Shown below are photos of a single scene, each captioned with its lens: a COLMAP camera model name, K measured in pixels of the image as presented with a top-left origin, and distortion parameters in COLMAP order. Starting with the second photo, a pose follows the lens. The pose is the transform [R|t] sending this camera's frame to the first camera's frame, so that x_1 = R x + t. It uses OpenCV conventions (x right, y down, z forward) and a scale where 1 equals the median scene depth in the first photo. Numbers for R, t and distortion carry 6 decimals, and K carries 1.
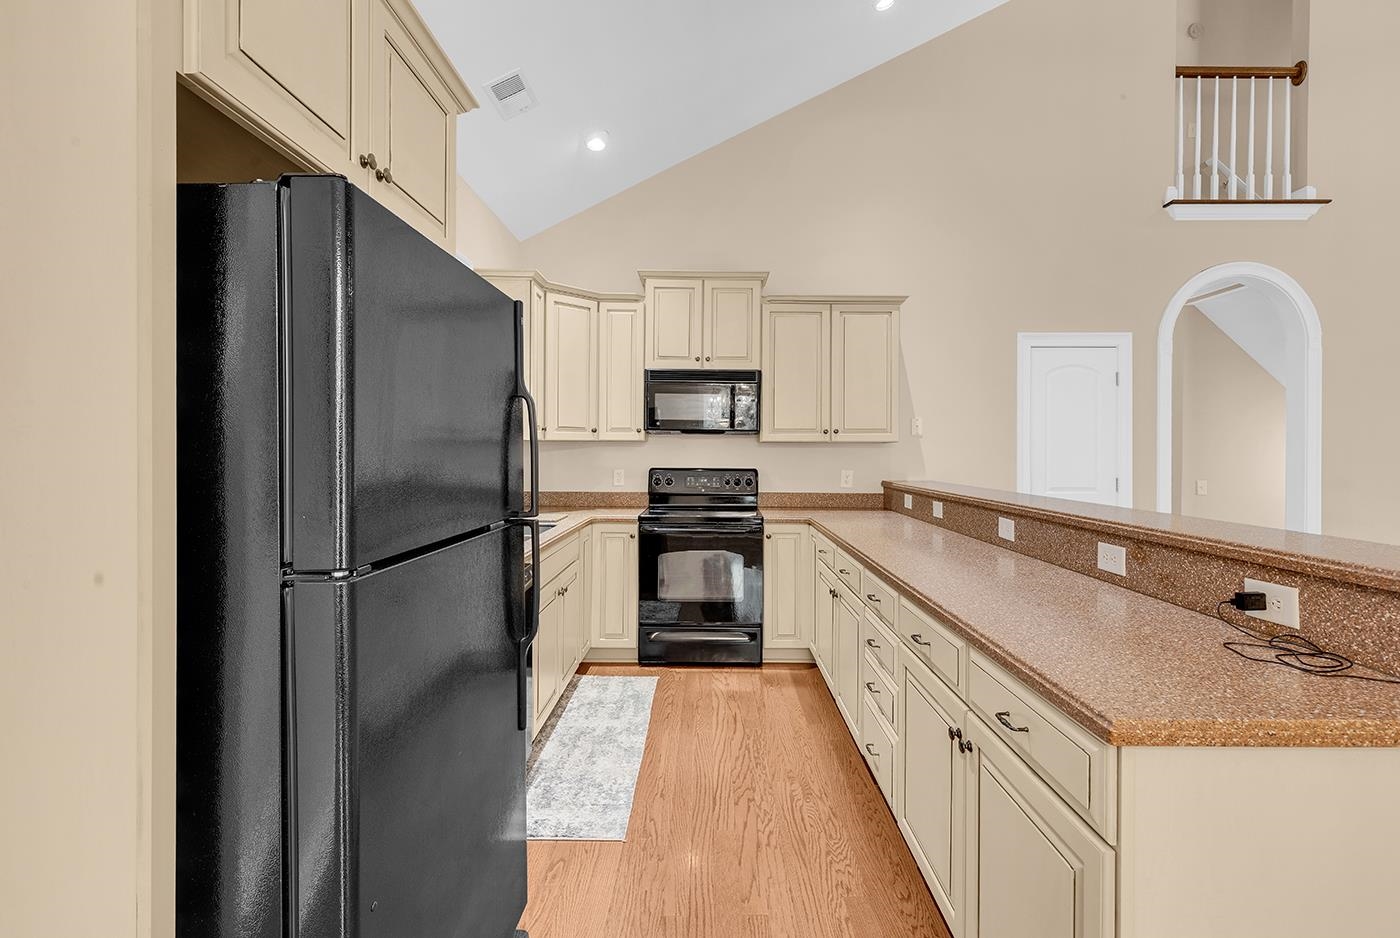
lens RADIAL K [[636.7, 0, 712.4], [0, 636.7, 453.8], [0, 0, 1]] dist [0.013971, 0.000259]
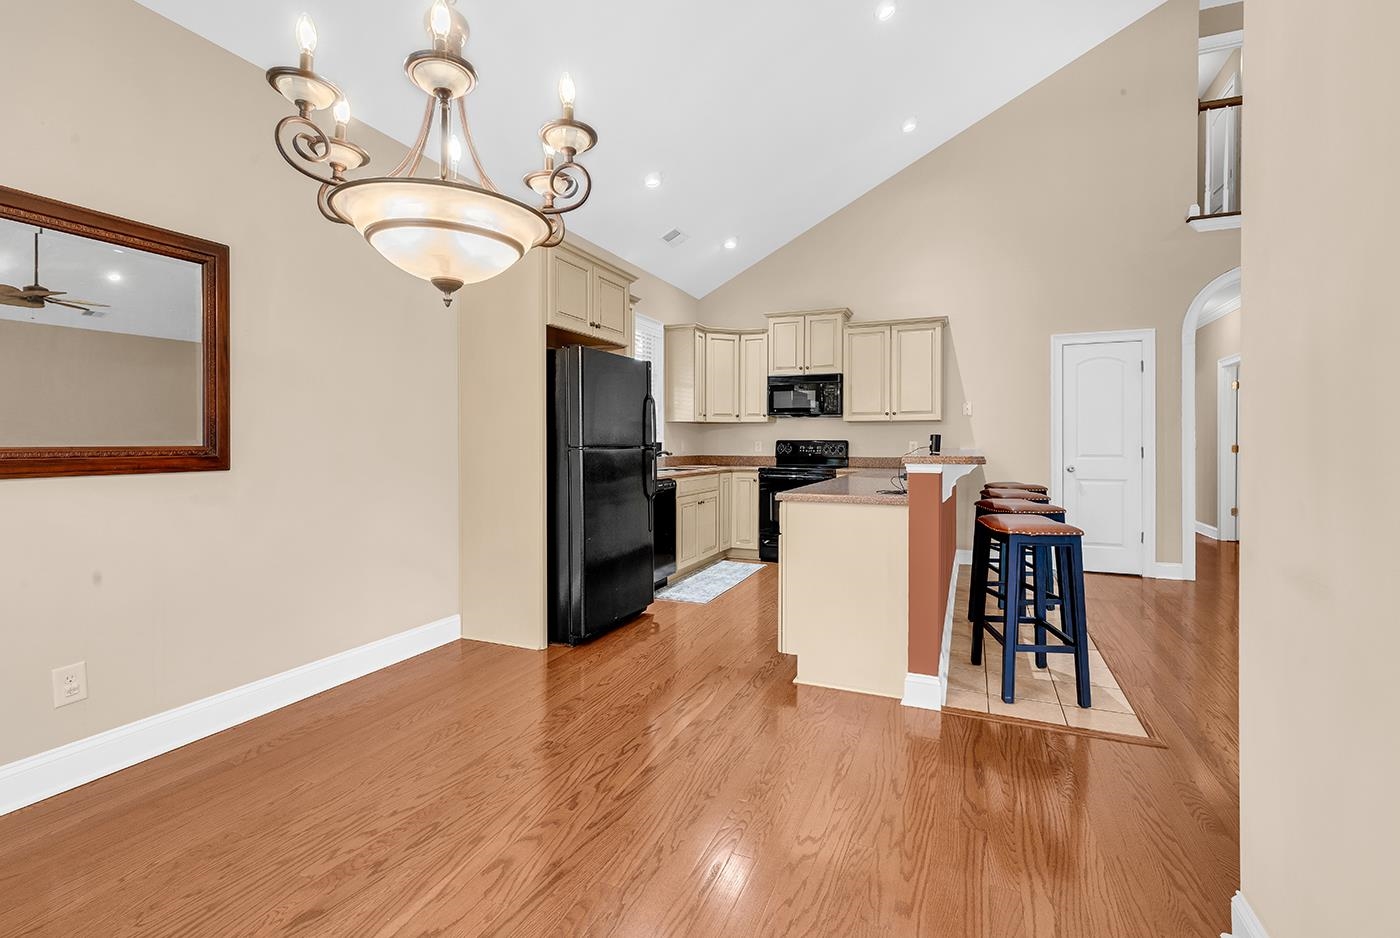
lens RADIAL K [[636.7, 0, 699.1], [0, 636.7, 463.4], [0, 0, 1]] dist [0.013971, 0.000259]
pose [[0.916956, 0.011281, -0.398829, 0.365481], [-0.000704, 0.999644, 0.026658, 0.039855], [0.398988, -0.024164, 0.916638, -0.509382]]
